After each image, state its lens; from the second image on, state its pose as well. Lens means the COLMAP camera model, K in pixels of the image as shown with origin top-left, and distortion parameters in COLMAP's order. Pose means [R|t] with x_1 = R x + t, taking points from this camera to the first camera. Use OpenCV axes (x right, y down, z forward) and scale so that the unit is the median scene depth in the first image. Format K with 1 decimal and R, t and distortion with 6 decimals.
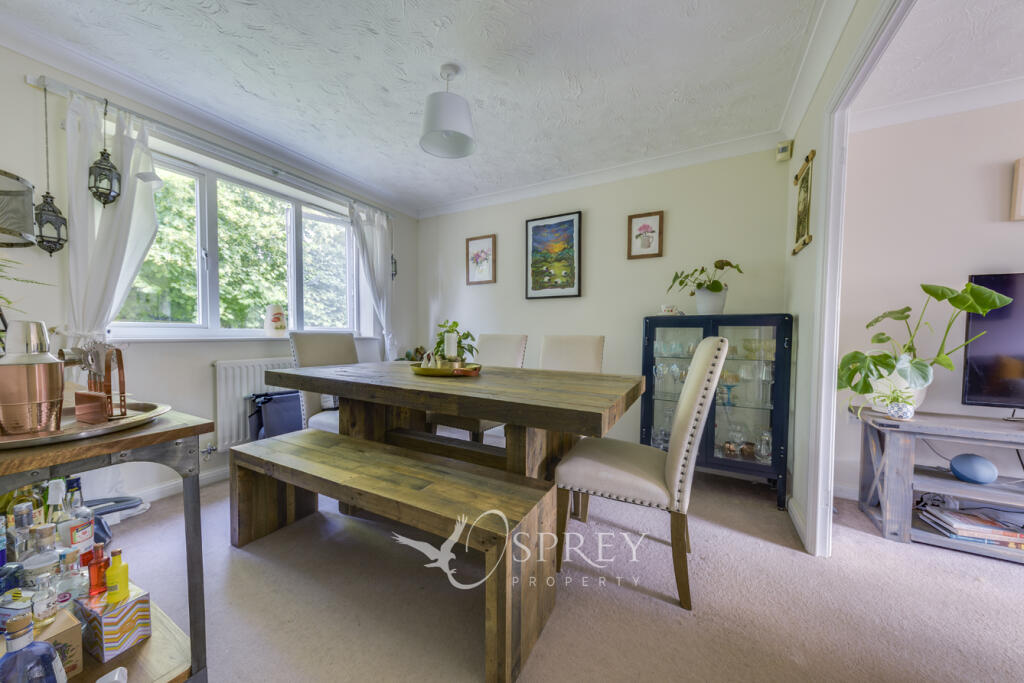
lens RADIAL K [[341.9, 0, 512.0], [0, 341.9, 341.5], [0, 0, 1]] dist [0.000232, 0.000017]
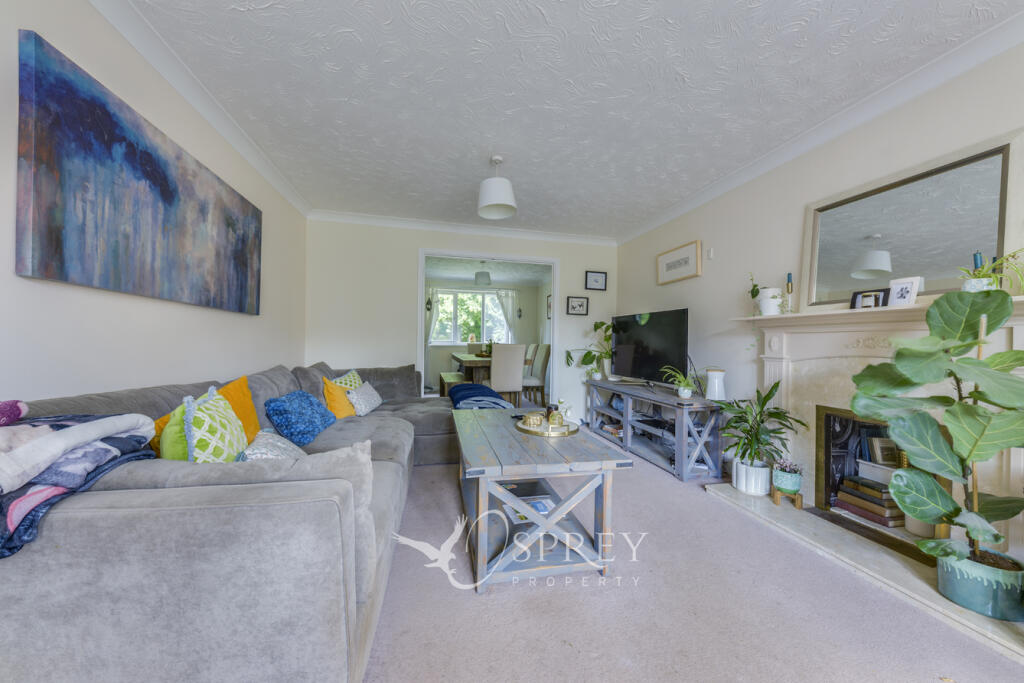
lens RADIAL K [[341.9, 0, 512.0], [0, 341.9, 341.5], [0, 0, 1]] dist [0.000232, 0.000017]
pose [[0.658957, 0.002867, -0.752175, 1.334740], [-0.032521, 0.999166, -0.024682, 0.019478], [0.751477, 0.040726, 0.658501, -0.490917]]
